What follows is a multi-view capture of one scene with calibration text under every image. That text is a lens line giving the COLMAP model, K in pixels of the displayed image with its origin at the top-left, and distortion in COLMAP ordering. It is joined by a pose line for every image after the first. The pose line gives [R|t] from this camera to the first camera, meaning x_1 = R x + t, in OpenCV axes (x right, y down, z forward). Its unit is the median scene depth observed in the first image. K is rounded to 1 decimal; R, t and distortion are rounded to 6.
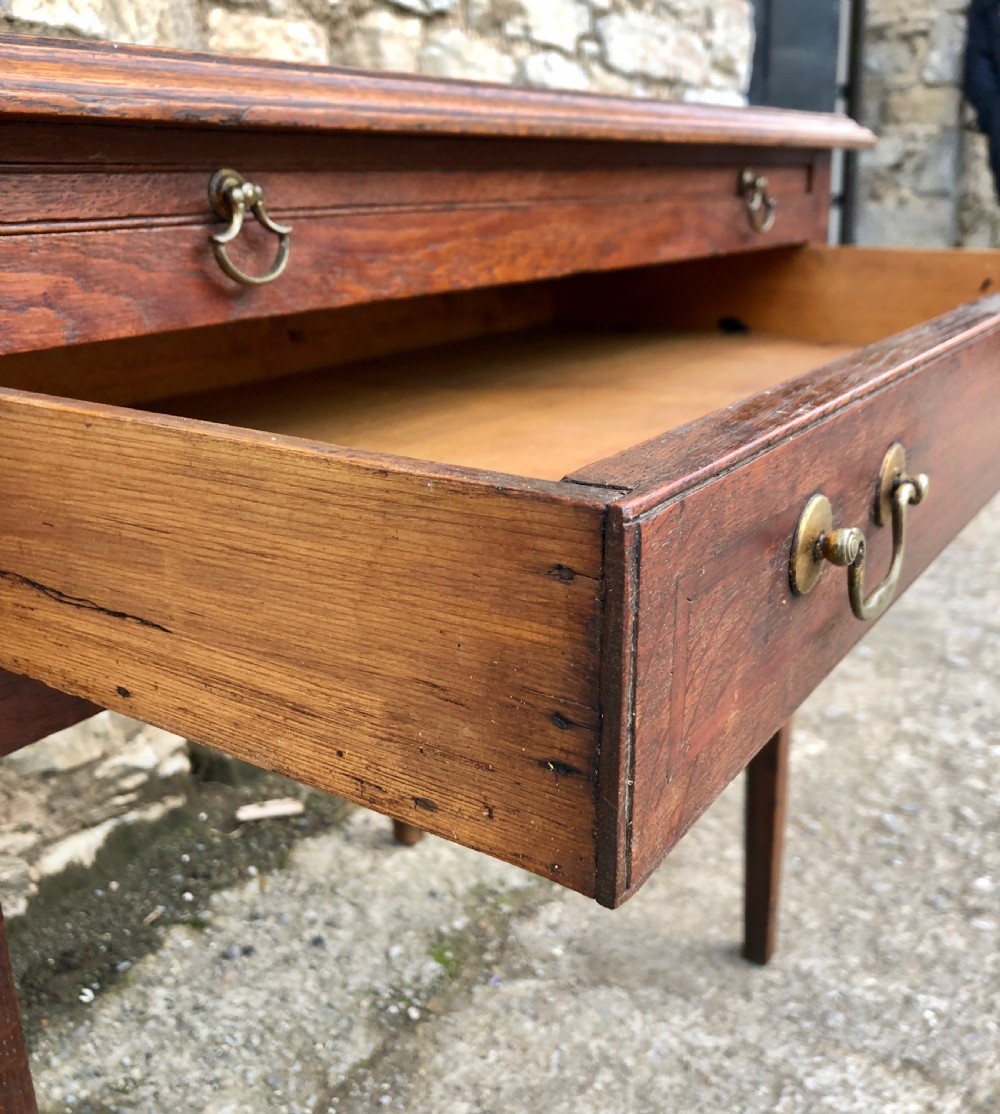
lens RADIAL K [[1122.2, 0, 515.5], [0, 1122.2, 586.8], [0, 0, 1]] dist [0.002520, 0.000000]
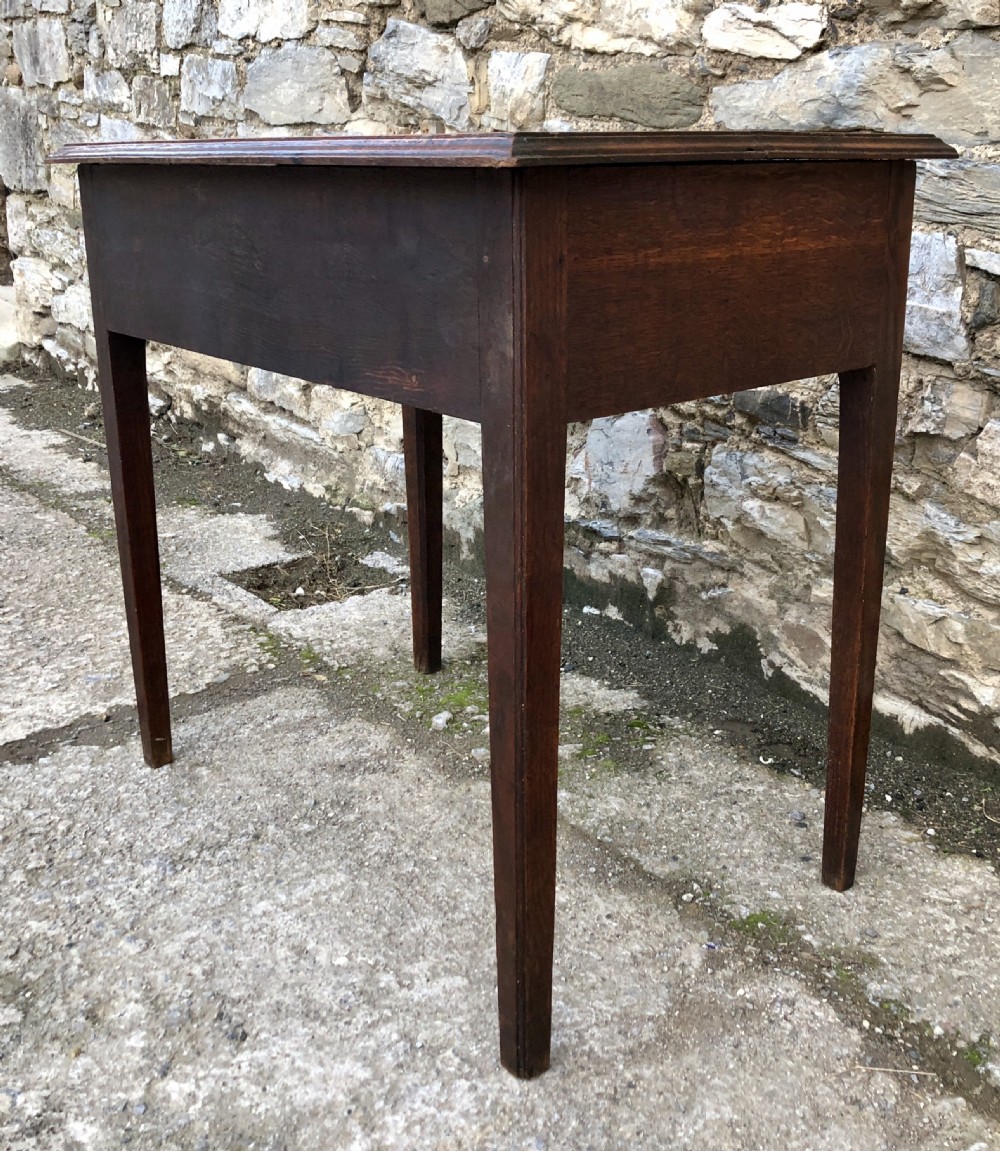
lens RADIAL K [[1304.1, 0, 518.4], [0, 1304.1, 479.3], [0, 0, 1]] dist [0.033686, 0.000000]
pose [[-0.352335, 0.270940, -0.895797, 0.924539], [-0.282906, 0.881561, 0.377907, -0.388780], [0.892090, 0.386576, -0.233954, 0.901554]]
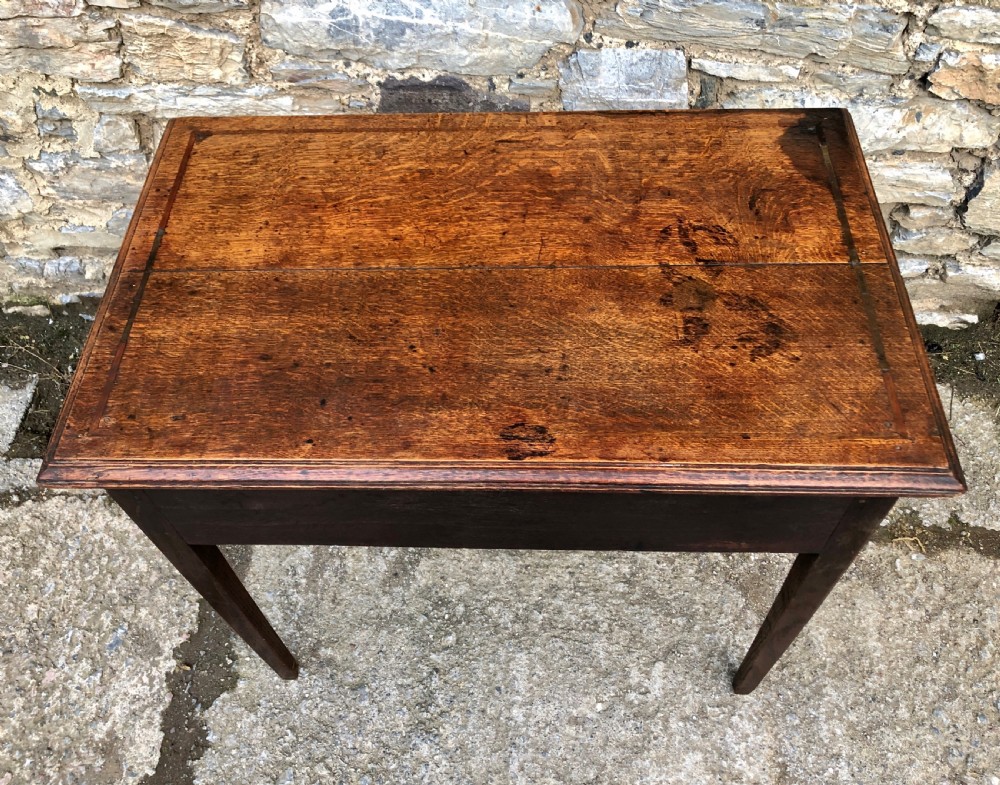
lens RADIAL K [[877.3, 0, 489.7], [0, 877.3, 387.8], [0, 0, 1]] dist [0.017619, 0.009141]
pose [[0.466653, 0.734421, -0.492809, 0.316710], [-0.255168, 0.645301, 0.720052, -0.702755], [0.846832, -0.210266, 0.488533, 0.044233]]
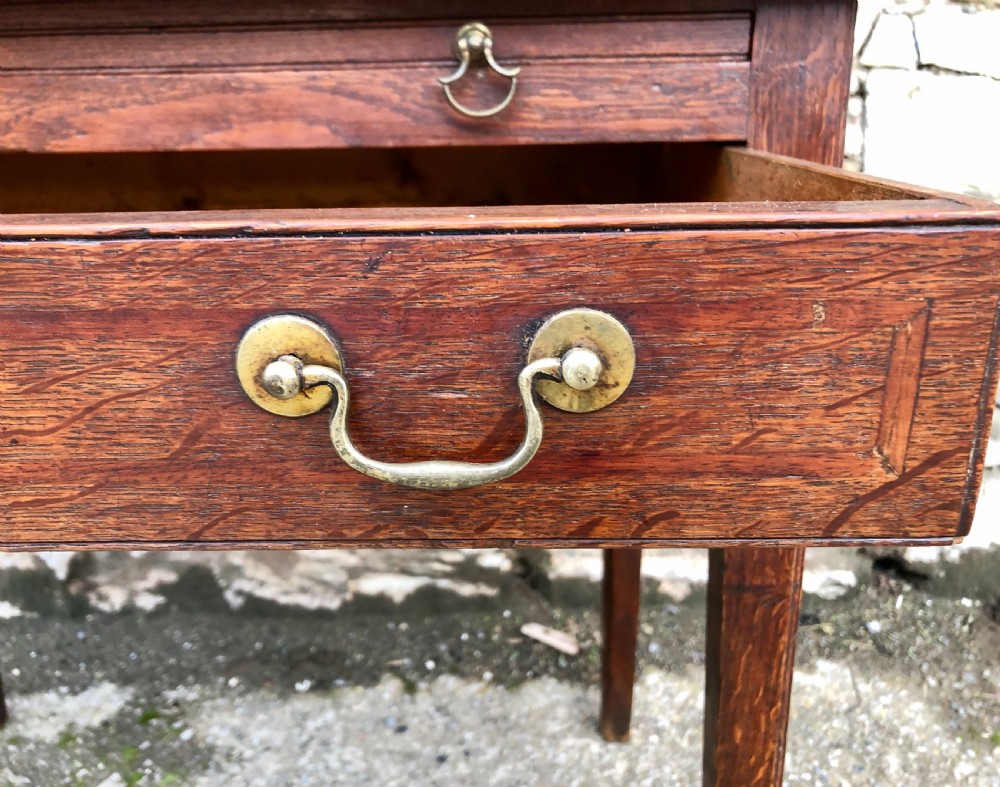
lens RADIAL K [[913.2, 0, 465.5], [0, 913.2, 371.8], [0, 0, 1]] dist [0.014130, 0.000000]
pose [[0.540378, 0.253627, -0.802287, 0.454146], [-0.277541, 0.953854, 0.114605, -0.151082], [0.794332, 0.160737, 0.585833, 0.428504]]
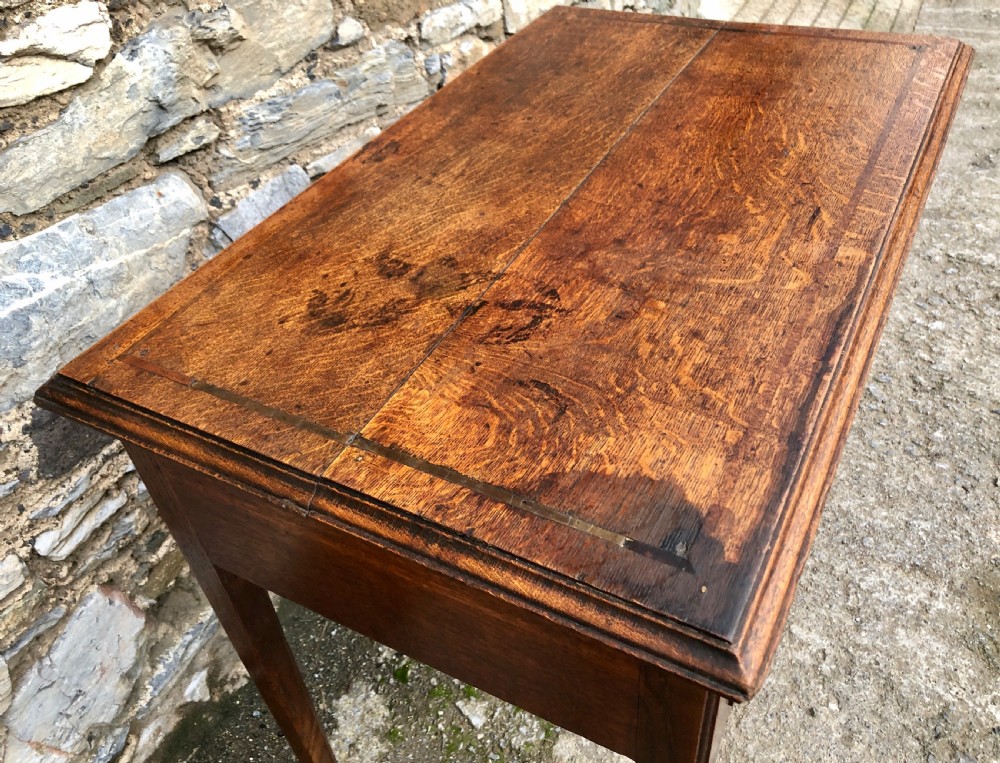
lens RADIAL K [[845.1, 0, 509.1], [0, 845.1, 374.2], [0, 0, 1]] dist [0.015156, 0.011102]
pose [[0.993759, -0.103444, 0.041754, -0.265952], [0.080948, 0.926242, 0.368136, -0.344483], [-0.076755, -0.362458, 0.928834, -0.083953]]
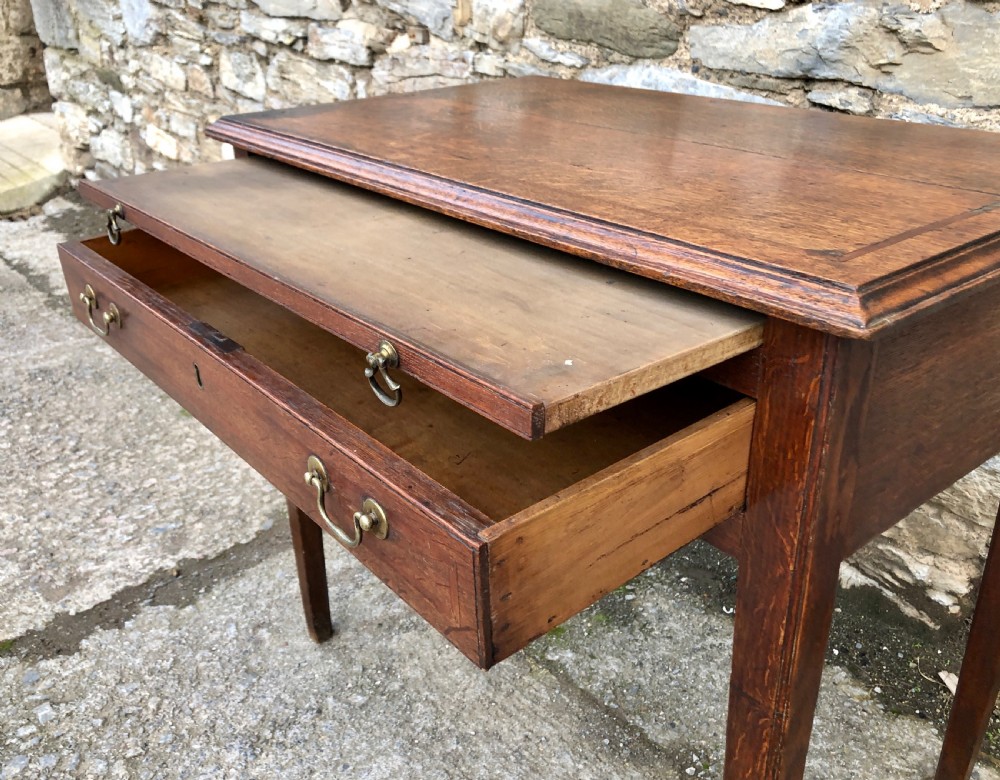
lens RADIAL K [[913.2, 0, 479.4], [0, 913.2, 372.1], [0, 0, 1]] dist [0.014130, 0.000000]
pose [[-0.301768, 0.428061, -0.851880, 0.643268], [-0.289507, 0.810198, 0.509671, -0.440234], [0.908362, 0.400428, -0.120565, 0.647632]]
